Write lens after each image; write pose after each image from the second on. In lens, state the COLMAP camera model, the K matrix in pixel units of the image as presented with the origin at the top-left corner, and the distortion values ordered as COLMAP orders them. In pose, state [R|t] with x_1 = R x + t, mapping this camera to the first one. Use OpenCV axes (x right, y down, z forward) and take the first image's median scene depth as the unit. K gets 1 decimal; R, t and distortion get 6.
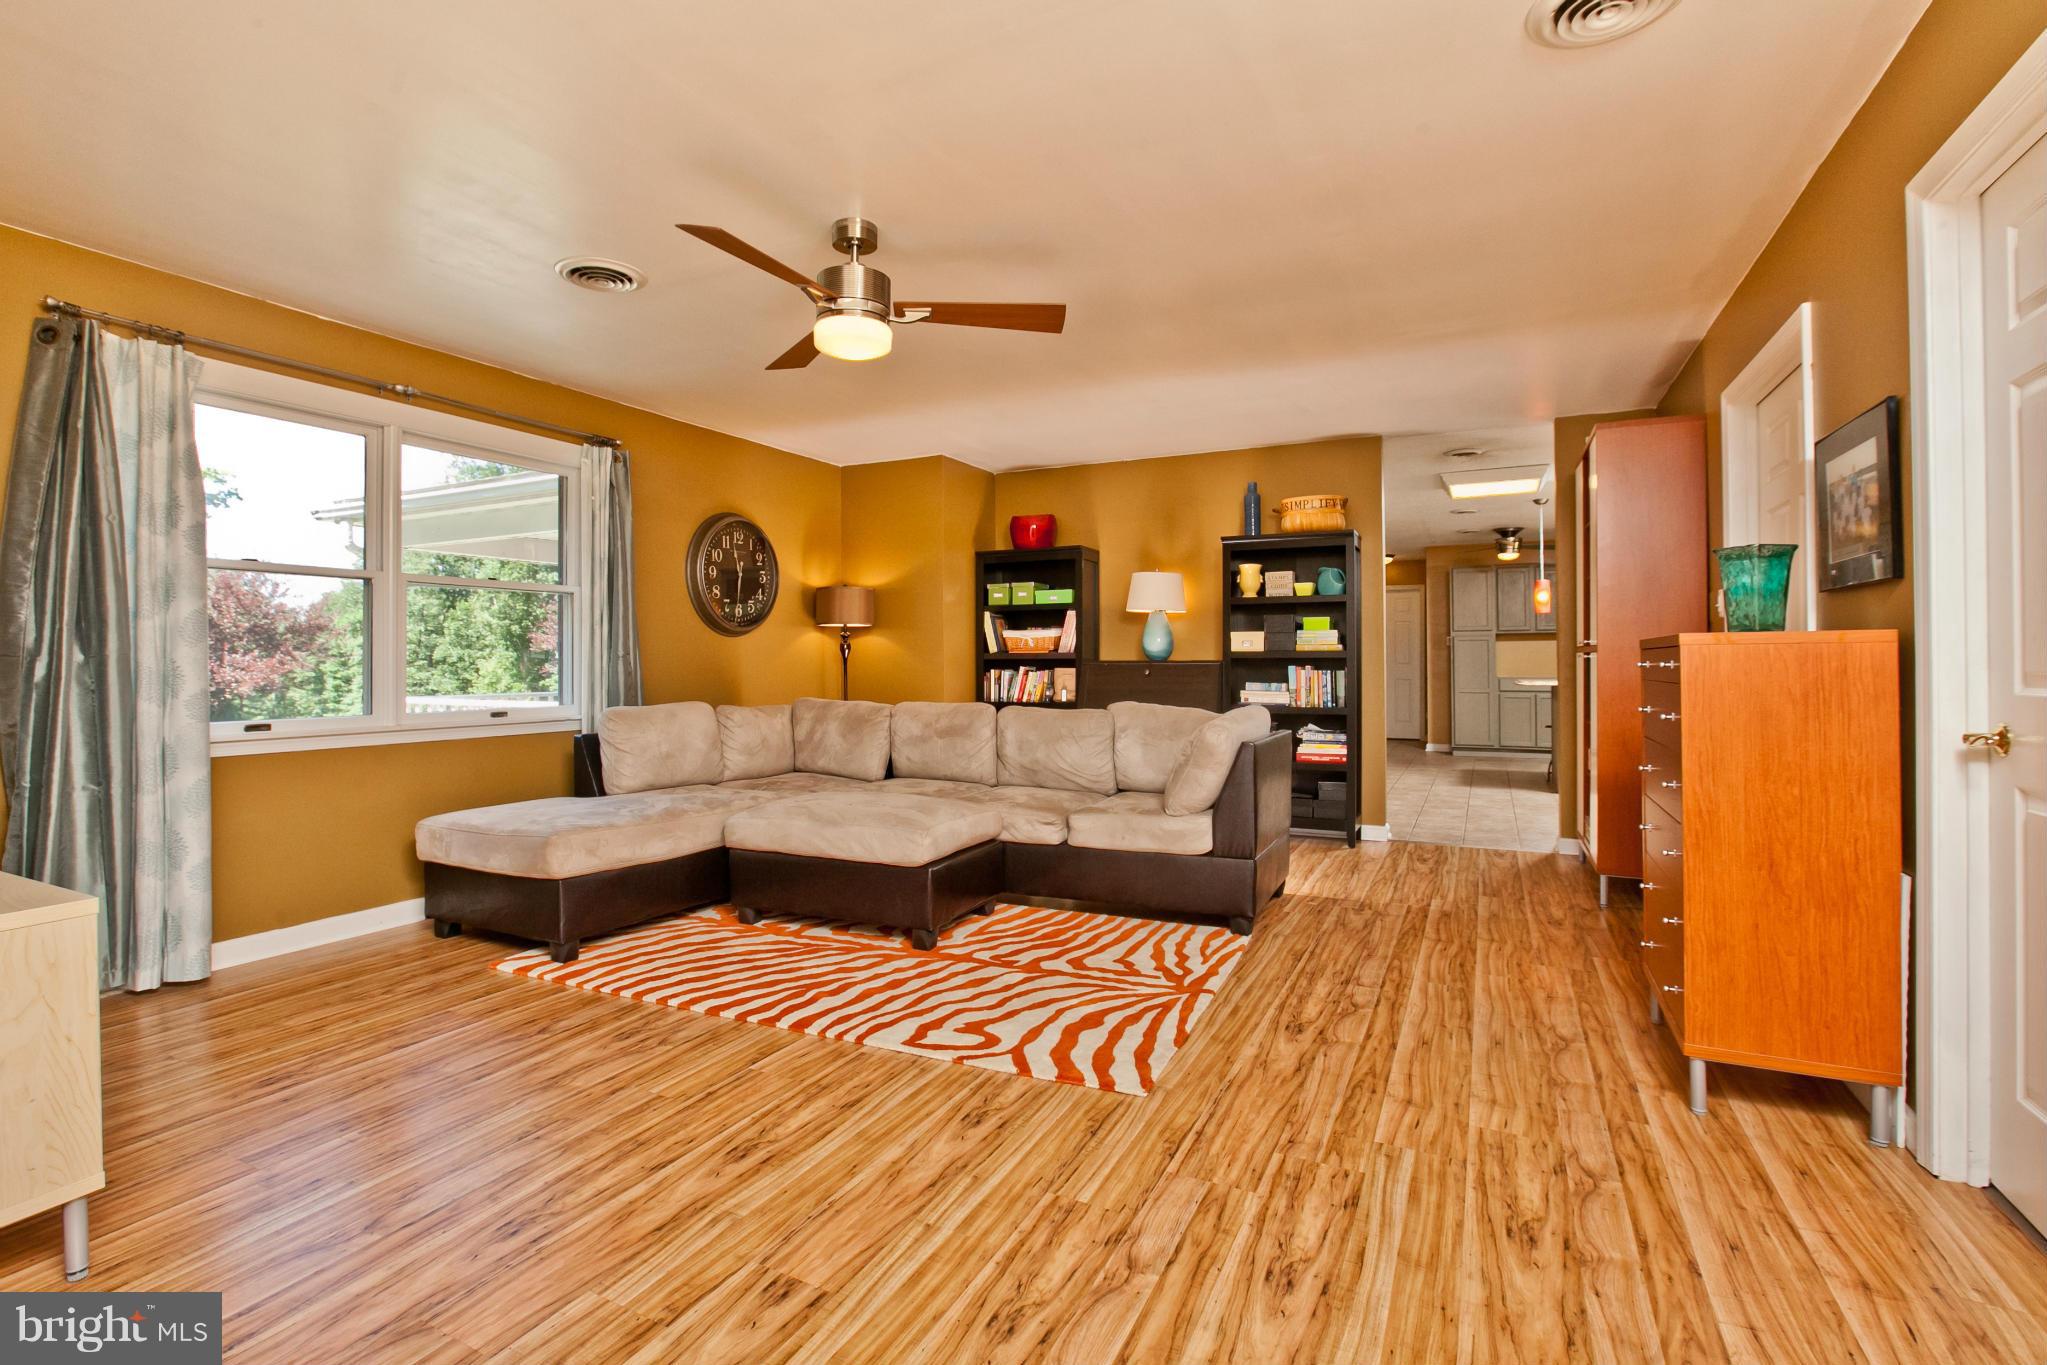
lens RADIAL K [[900.1, 0, 1027.9], [0, 900.1, 662.8], [0, 0, 1]] dist [-0.007149, 0.001079]
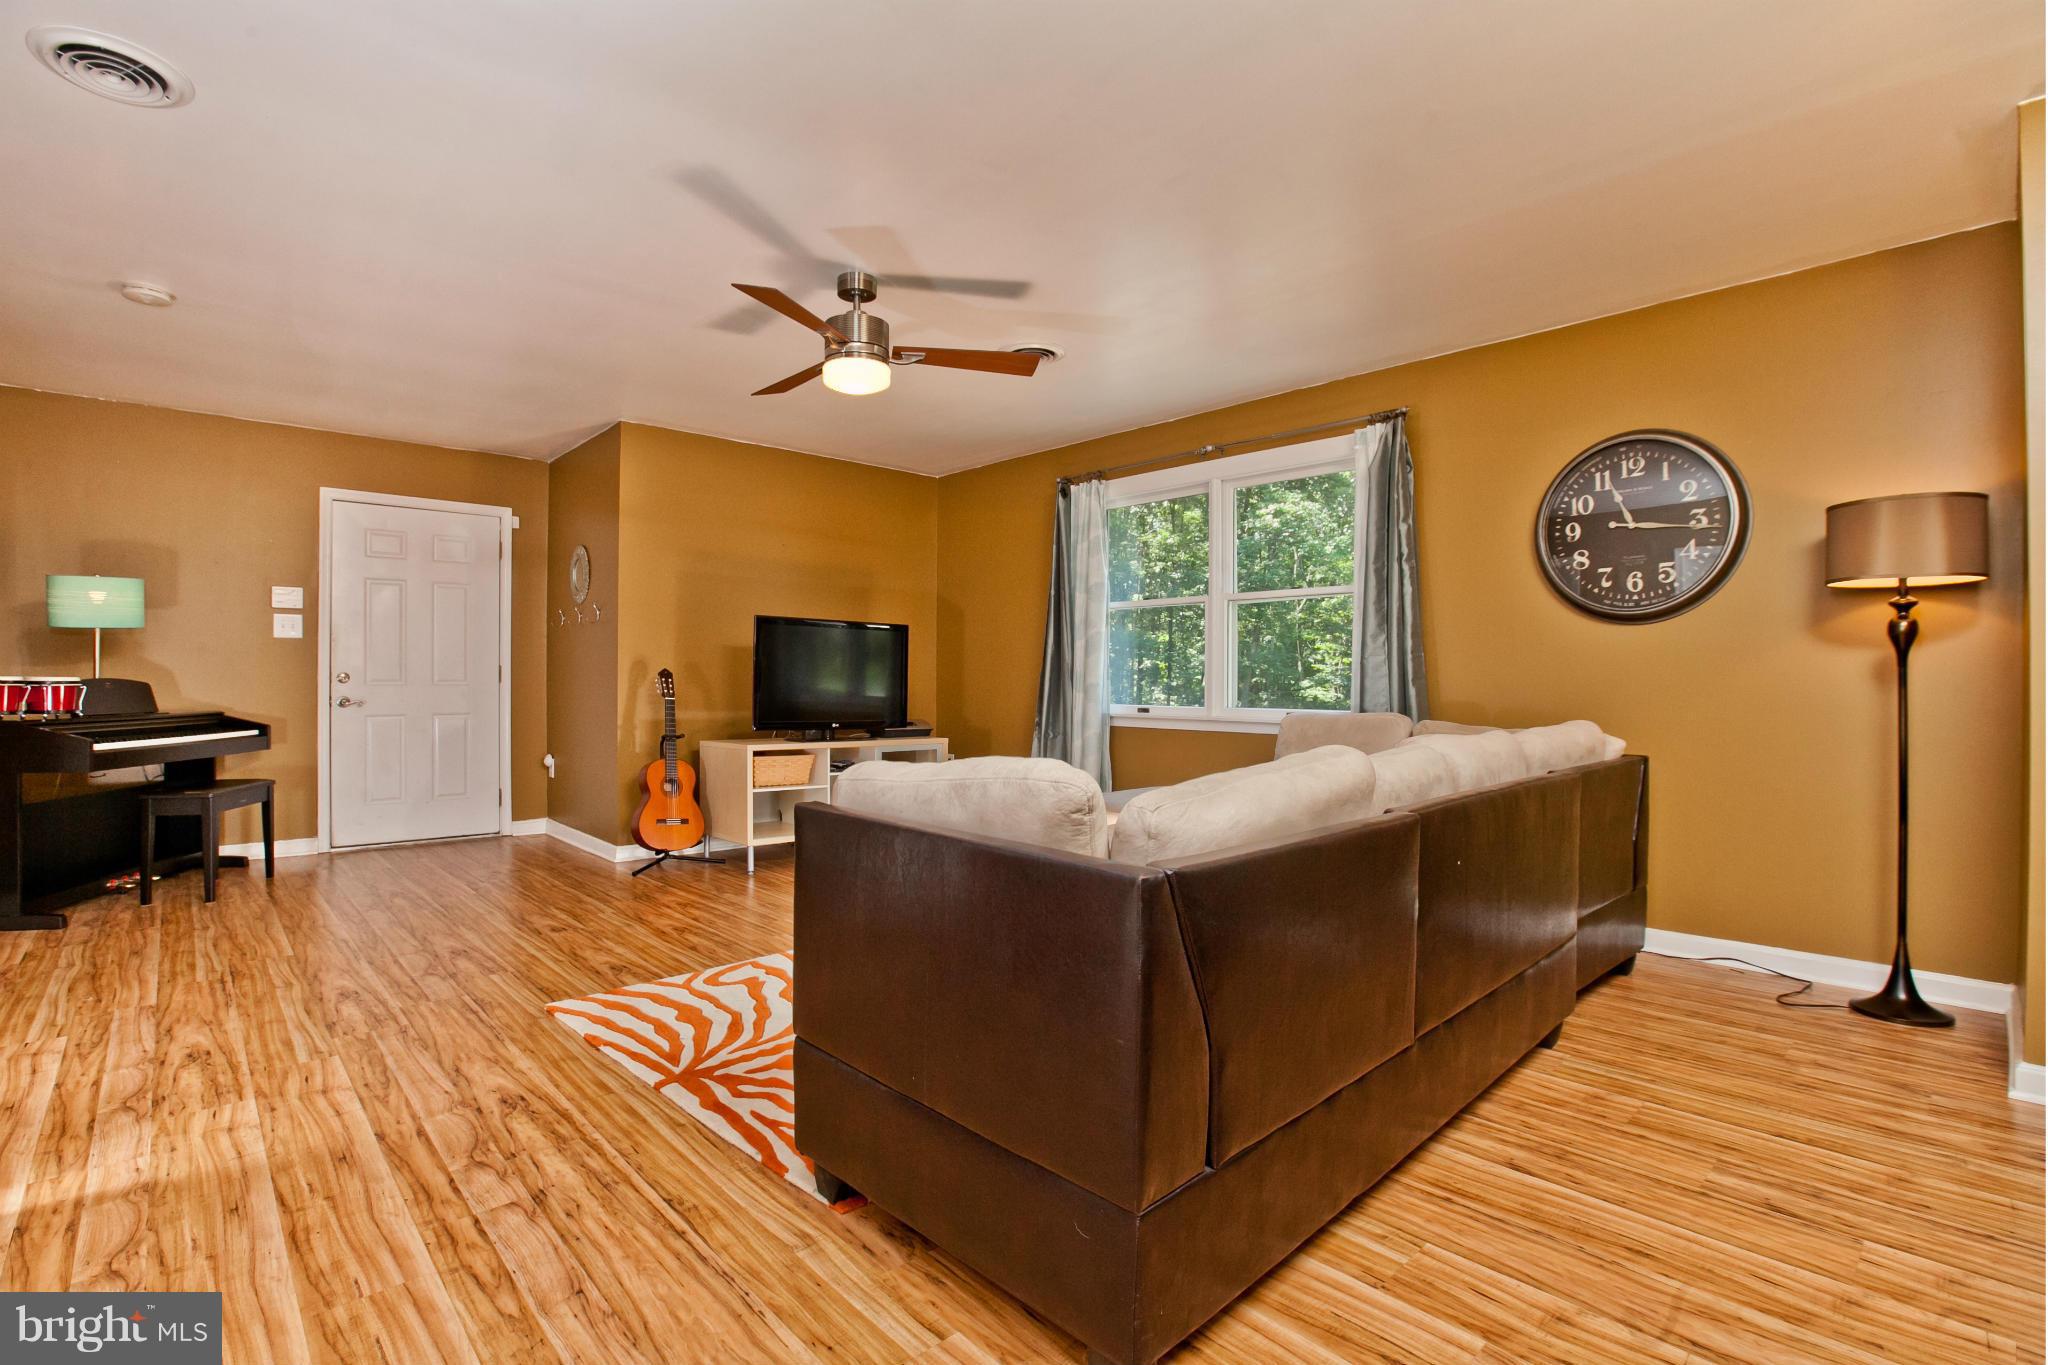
lens RADIAL K [[936.2, 0, 1024.0], [0, 936.2, 682.5], [0, 0, 1]] dist [-0.032683, 0.008484]
pose [[-0.338504, 0.002350, -0.940962, 0.965471], [0.000845, 0.999997, 0.002193, 0.024211], [0.940965, -0.000053, -0.338505, 1.788349]]
